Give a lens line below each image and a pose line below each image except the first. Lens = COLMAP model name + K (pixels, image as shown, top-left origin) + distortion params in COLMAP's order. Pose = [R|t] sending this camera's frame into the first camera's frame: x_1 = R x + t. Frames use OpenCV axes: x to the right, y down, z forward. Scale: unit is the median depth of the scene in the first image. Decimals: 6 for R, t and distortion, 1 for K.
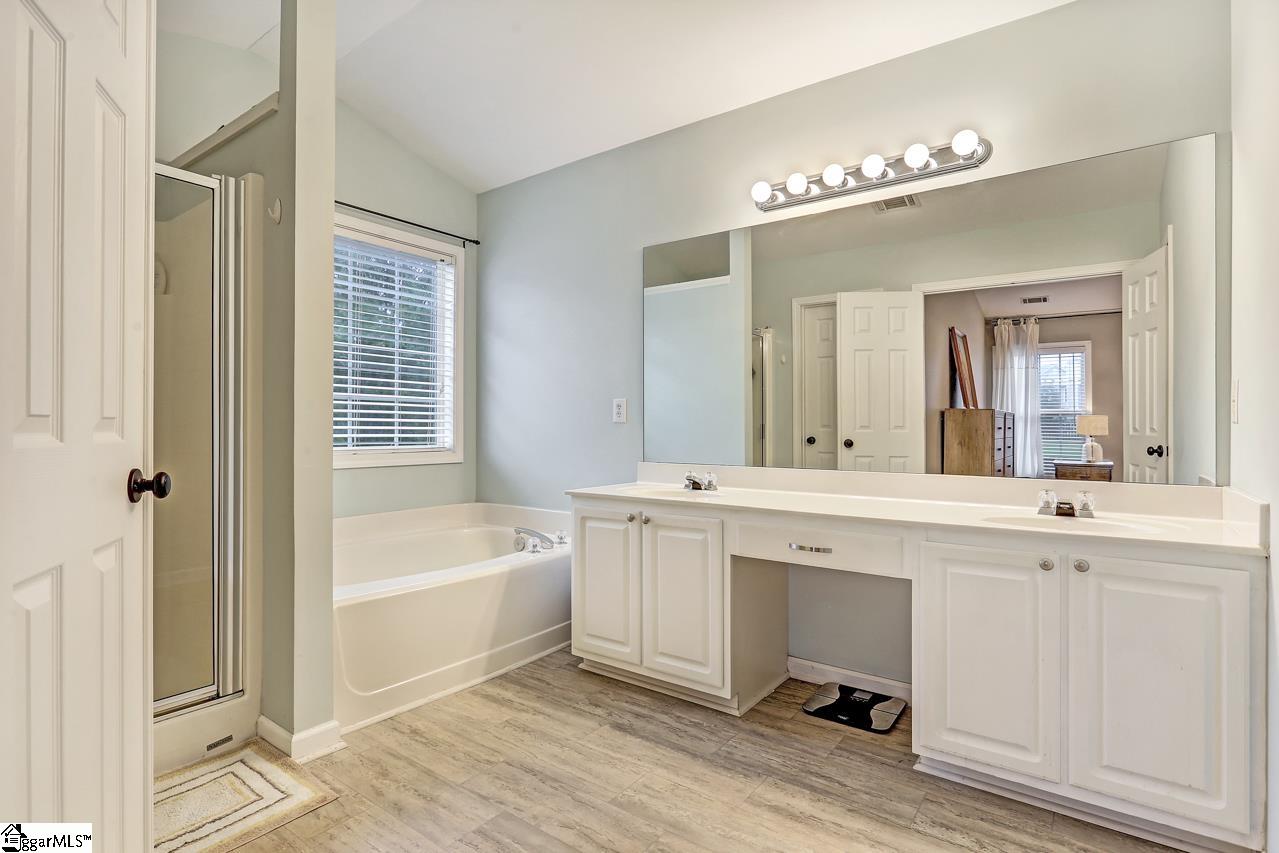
lens RADIAL K [[634.2, 0, 628.1], [0, 634.2, 413.5], [0, 0, 1]] dist [-0.003121, 0.001004]
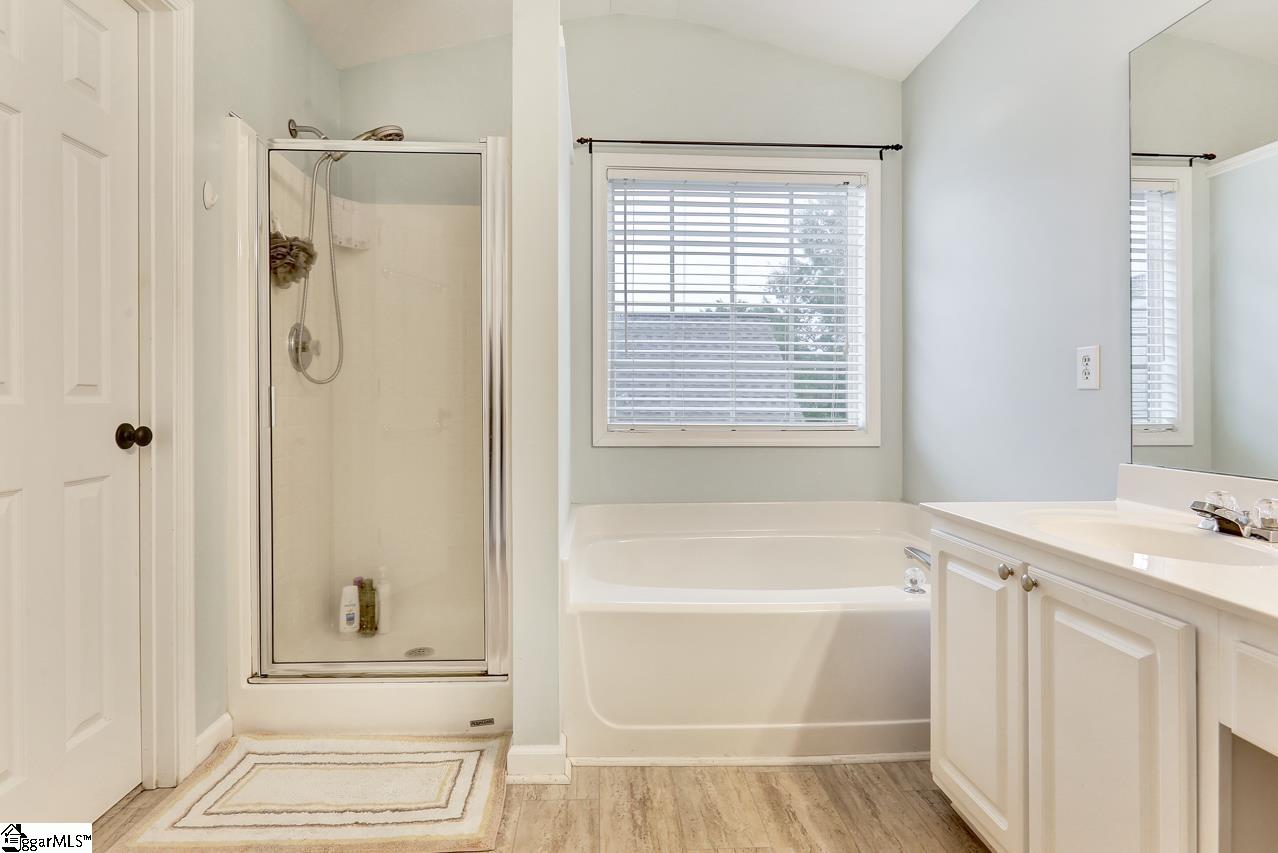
lens RADIAL K [[650.7, 0, 637.1], [0, 650.7, 395.0], [0, 0, 1]] dist [-0.002206, 0.000124]
pose [[0.641347, -0.007878, -0.767210, 0.207869], [0.015797, 0.999871, 0.002939, 0.013750], [0.767088, -0.014005, 0.641389, 0.412294]]
